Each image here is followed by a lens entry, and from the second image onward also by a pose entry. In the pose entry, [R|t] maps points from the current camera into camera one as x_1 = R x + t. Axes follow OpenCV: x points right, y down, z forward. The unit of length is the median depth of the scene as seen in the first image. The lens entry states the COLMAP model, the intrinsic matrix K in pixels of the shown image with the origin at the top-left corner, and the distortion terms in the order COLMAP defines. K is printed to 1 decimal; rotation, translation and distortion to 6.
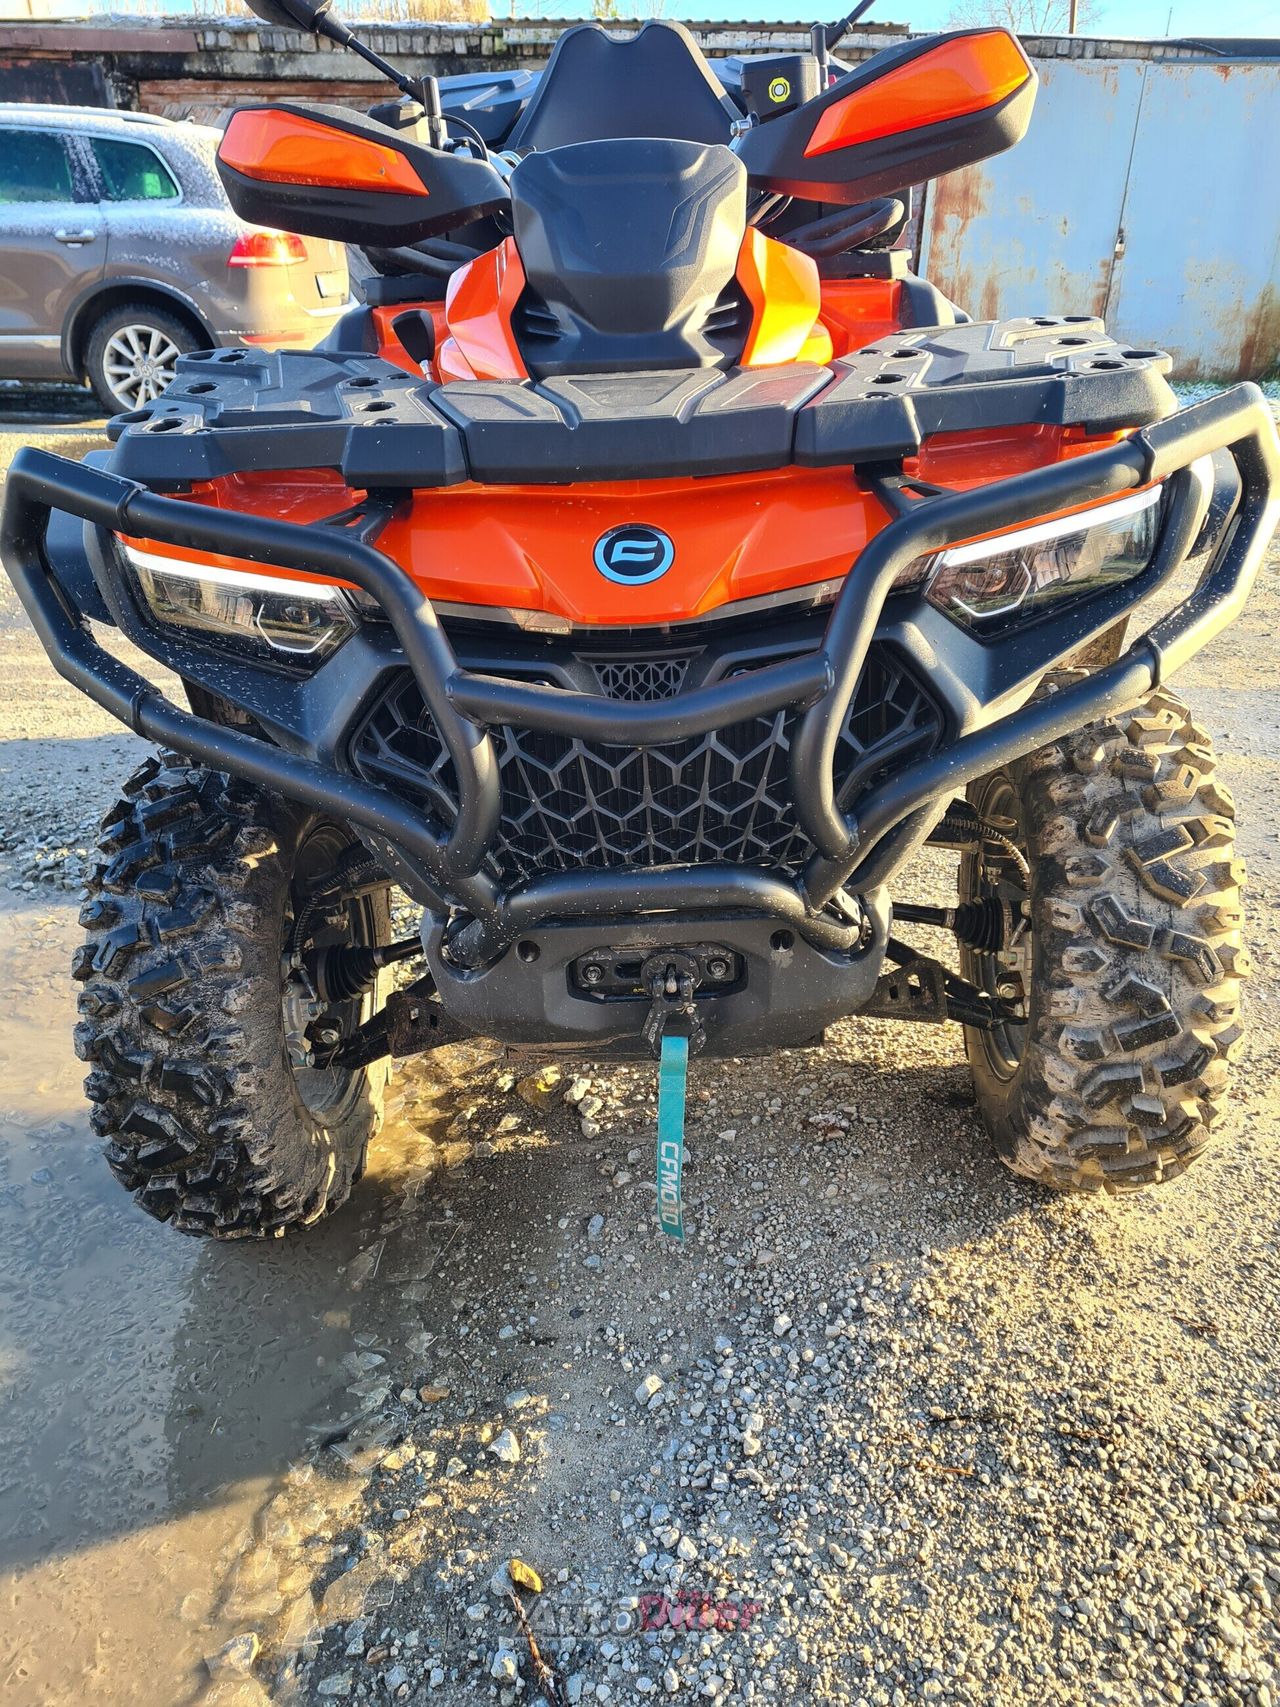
lens RADIAL K [[1300.7, 0, 640.0], [0, 1300.7, 853.5], [0, 0, 1]] dist [0.063427, -0.041527]
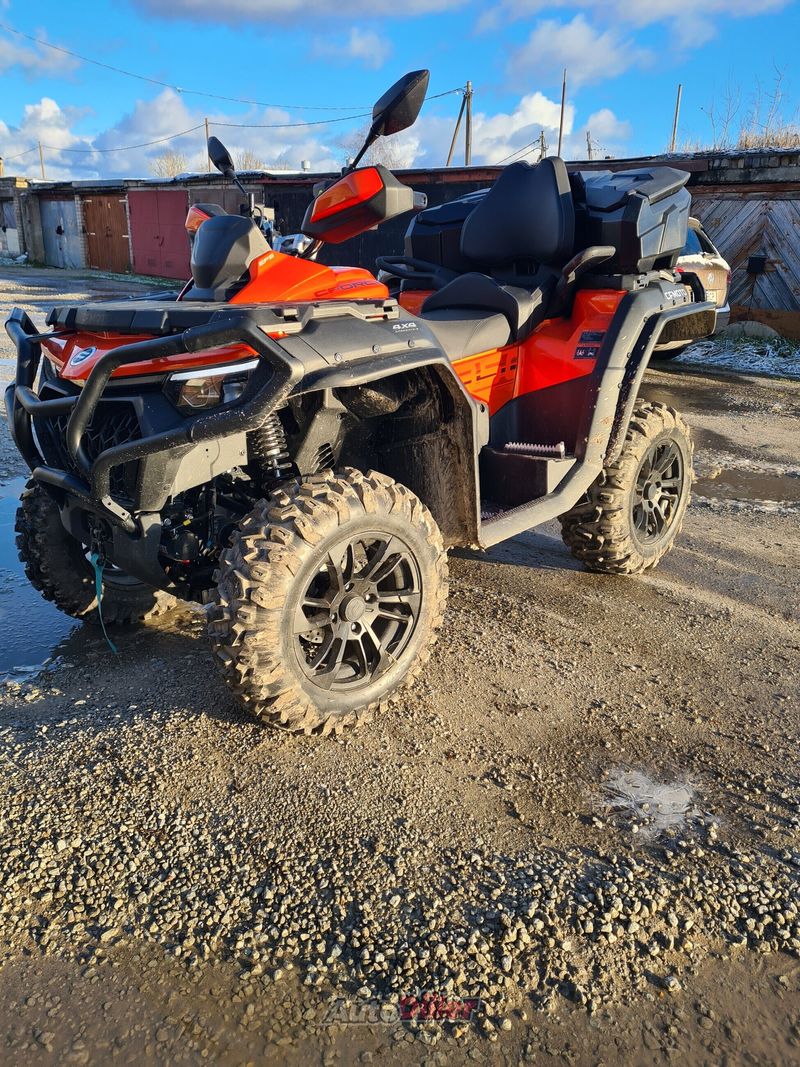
lens RADIAL K [[813.0, 0, 400.0], [0, 813.0, 533.5], [0, 0, 1]] dist [0.063427, -0.041527]
pose [[0.716797, 0.246315, -0.652327, 0.268098], [-0.328461, 0.944508, -0.004282, -0.014609], [0.615074, 0.217333, 0.757925, 0.031202]]
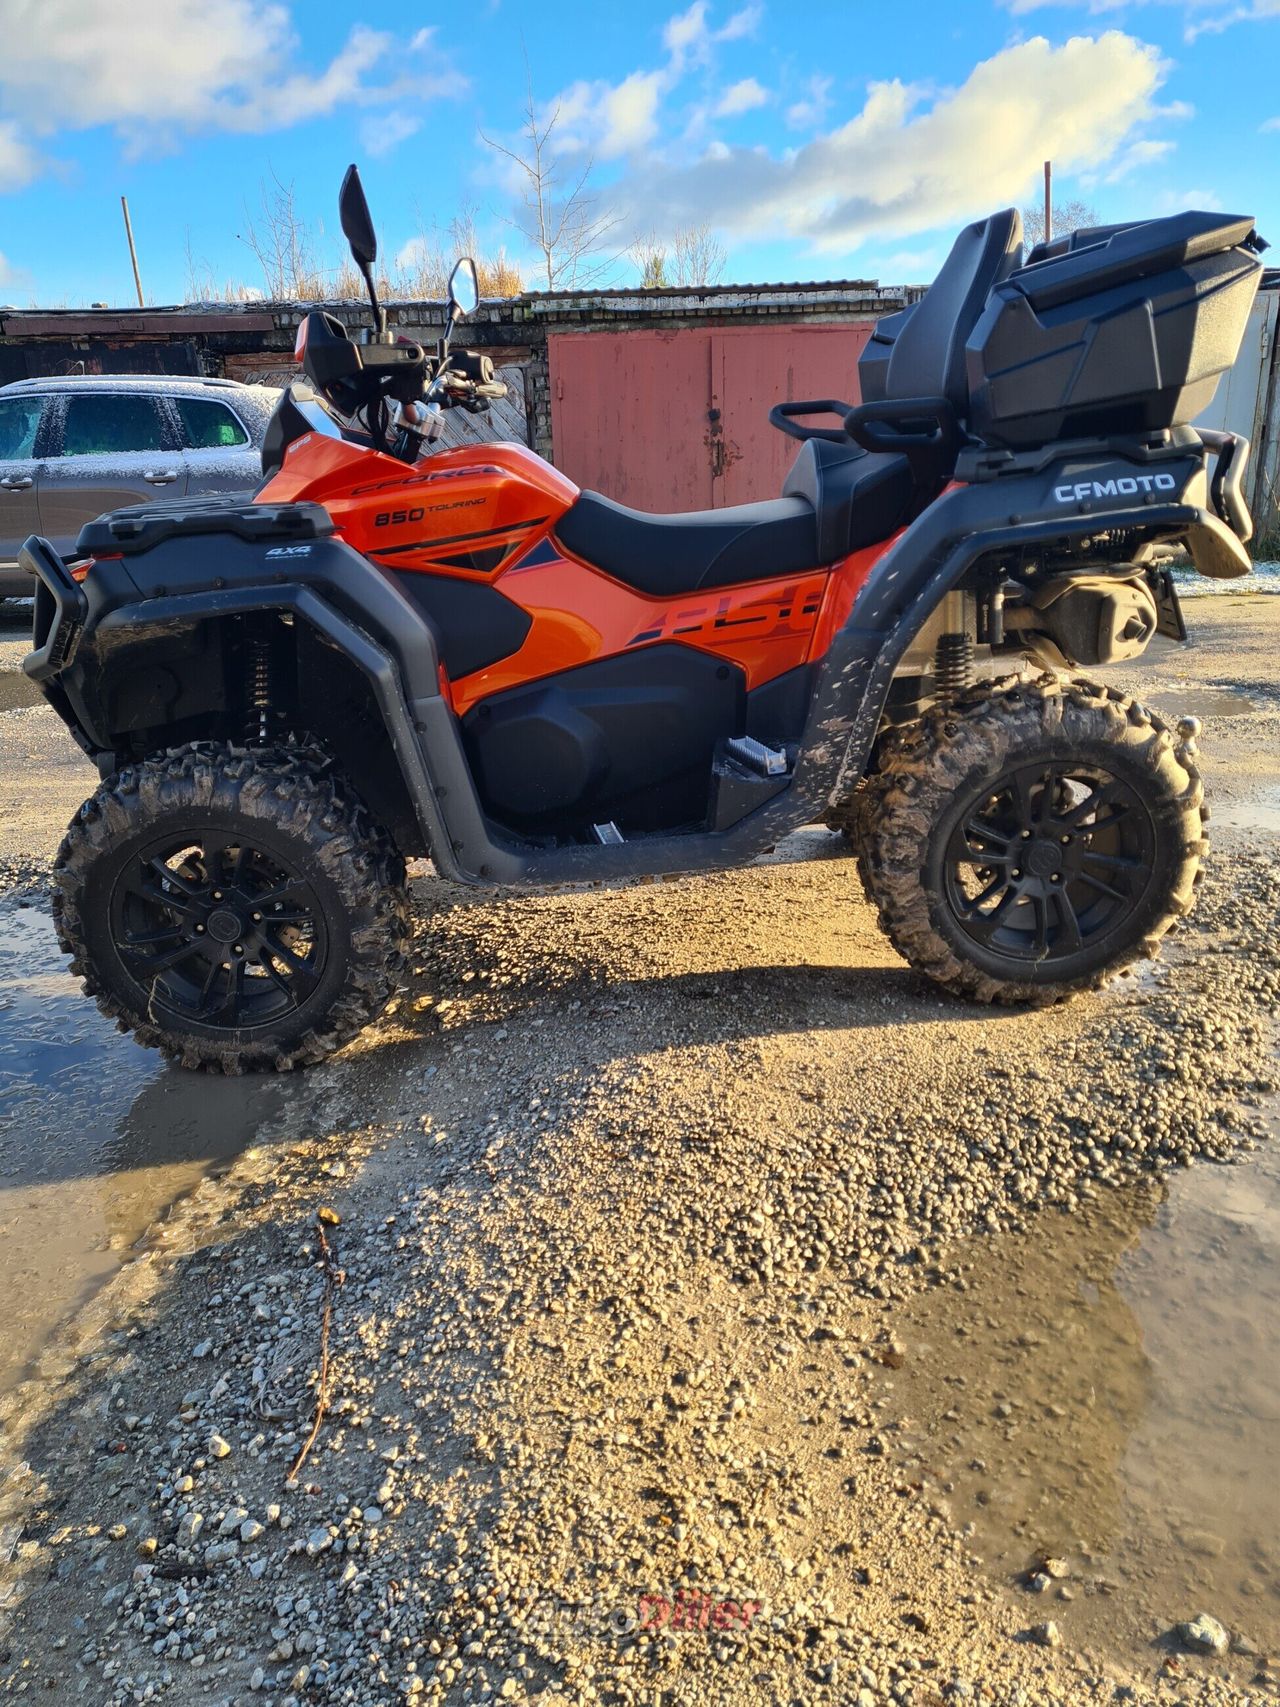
lens RADIAL K [[1308.9, 0, 666.6], [0, 1308.9, 845.6], [0, 0, 1]] dist [0.070254, -0.002159]
pose [[0.998700, -0.029097, -0.041851, 0.068263], [0.021939, 0.986496, -0.162308, 0.065570], [0.046009, 0.161179, 0.985852, -0.104470]]
